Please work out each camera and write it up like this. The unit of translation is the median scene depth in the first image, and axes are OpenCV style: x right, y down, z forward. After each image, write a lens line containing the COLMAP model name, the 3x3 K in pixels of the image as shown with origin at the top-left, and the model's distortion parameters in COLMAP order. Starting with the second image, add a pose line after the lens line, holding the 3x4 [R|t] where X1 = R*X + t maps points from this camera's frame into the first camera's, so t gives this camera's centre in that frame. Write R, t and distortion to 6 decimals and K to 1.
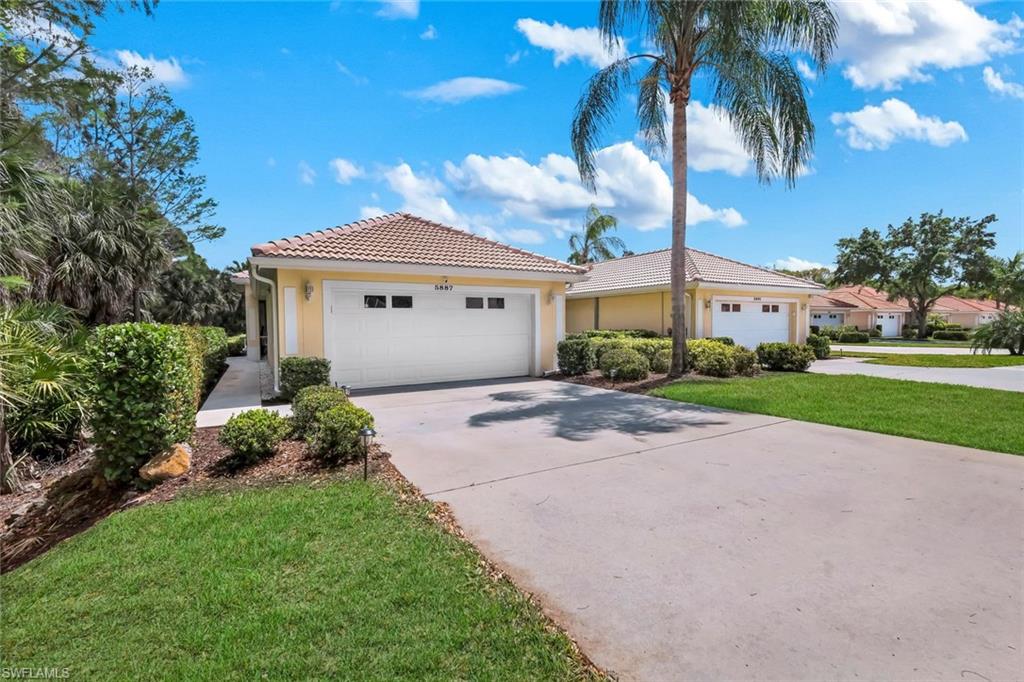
lens RADIAL K [[442.8, 0, 502.8], [0, 442.8, 338.0], [0, 0, 1]] dist [0.003500, 0.000909]
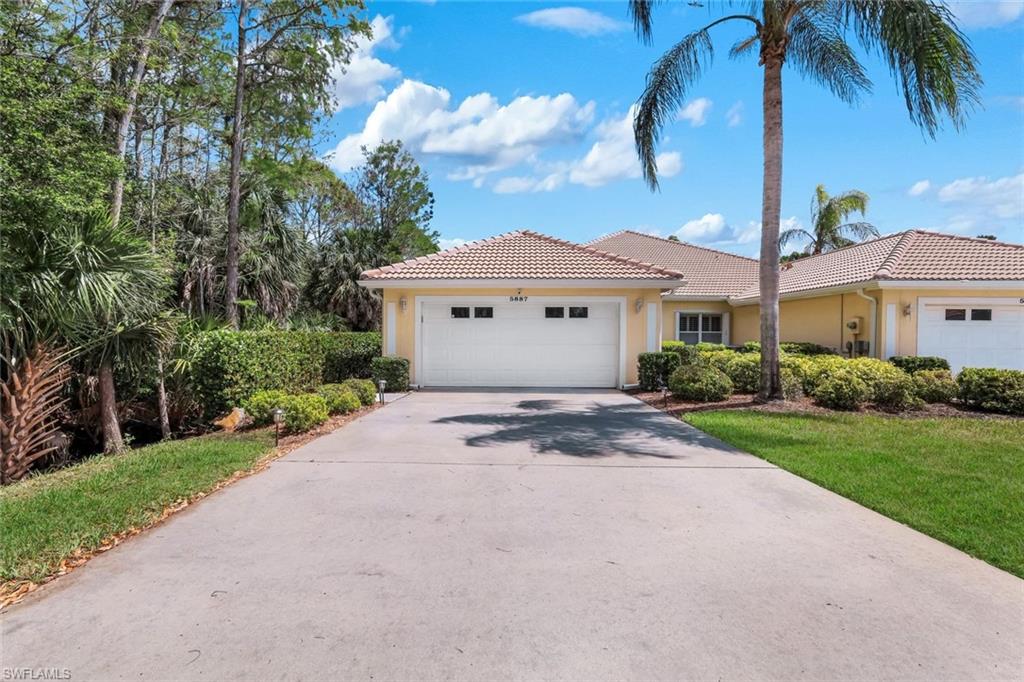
lens RADIAL K [[442.8, 0, 514.5], [0, 442.8, 337.3], [0, 0, 1]] dist [0.003500, 0.000909]
pose [[0.856775, 0.019926, -0.515306, 0.400496], [-0.028888, 0.999539, -0.009380, -0.009784], [0.514881, 0.022923, 0.856955, 0.076429]]
